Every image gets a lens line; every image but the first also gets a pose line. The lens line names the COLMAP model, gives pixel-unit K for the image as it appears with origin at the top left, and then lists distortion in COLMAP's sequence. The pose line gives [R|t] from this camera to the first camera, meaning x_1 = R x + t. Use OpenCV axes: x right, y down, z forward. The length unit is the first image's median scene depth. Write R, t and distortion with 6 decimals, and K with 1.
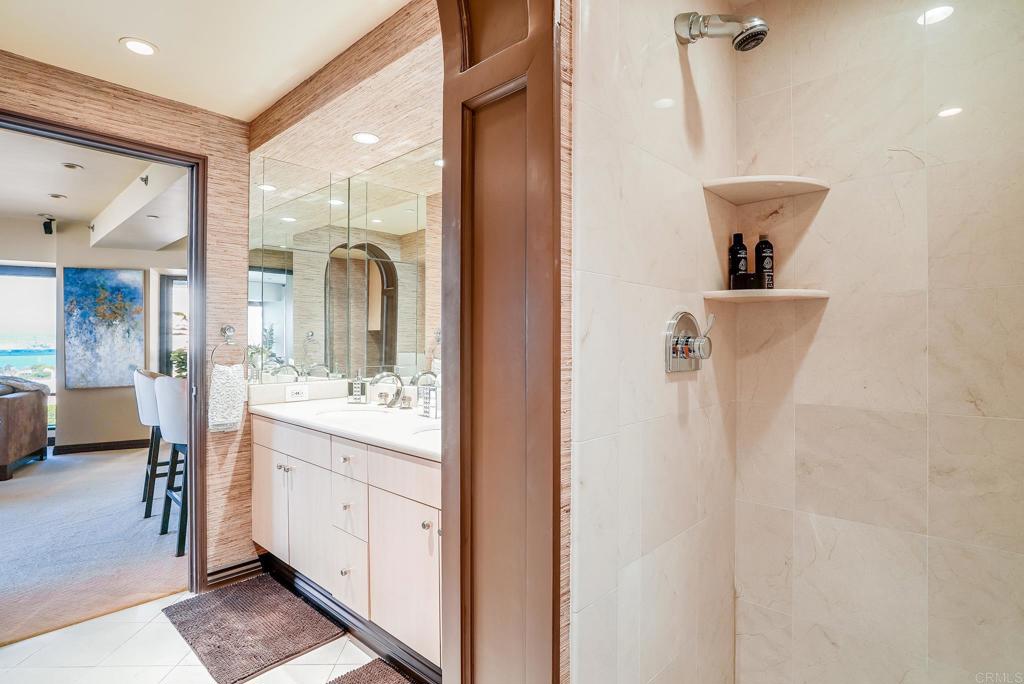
lens RADIAL K [[499.6, 0, 512.0], [0, 499.6, 342.0], [0, 0, 1]] dist [-0.051232, 0.034479]
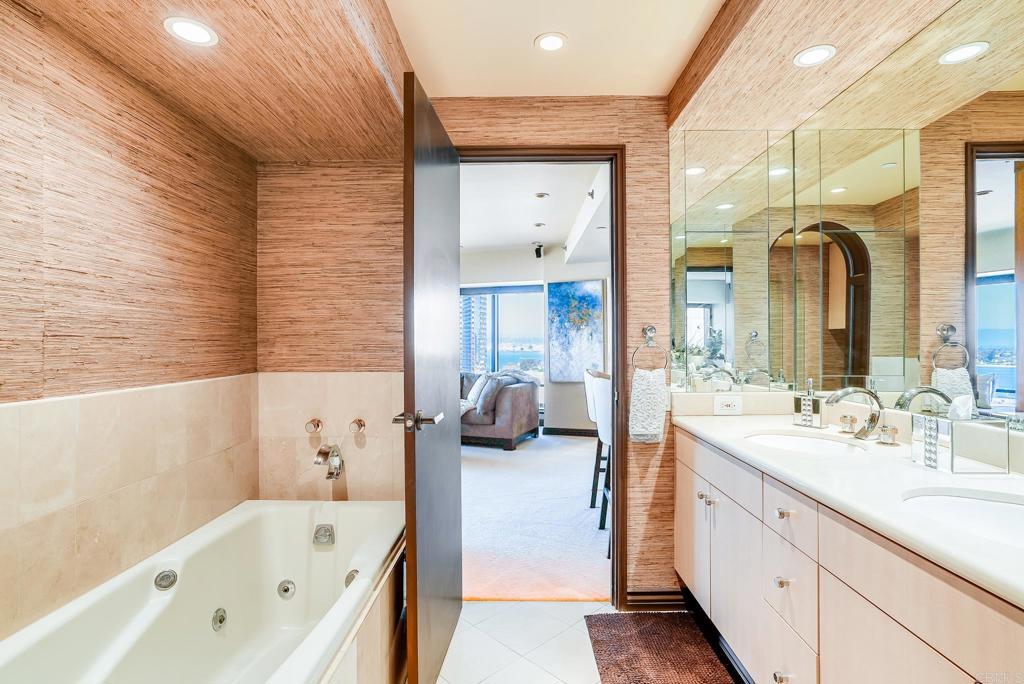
lens RADIAL K [[499.6, 0, 512.0], [0, 499.6, 342.0], [0, 0, 1]] dist [-0.051232, 0.034479]
pose [[0.655366, -0.004920, -0.755296, -0.047829], [0.003603, 0.999988, -0.003388, -0.001275], [0.755303, -0.000501, 0.655375, 0.197007]]
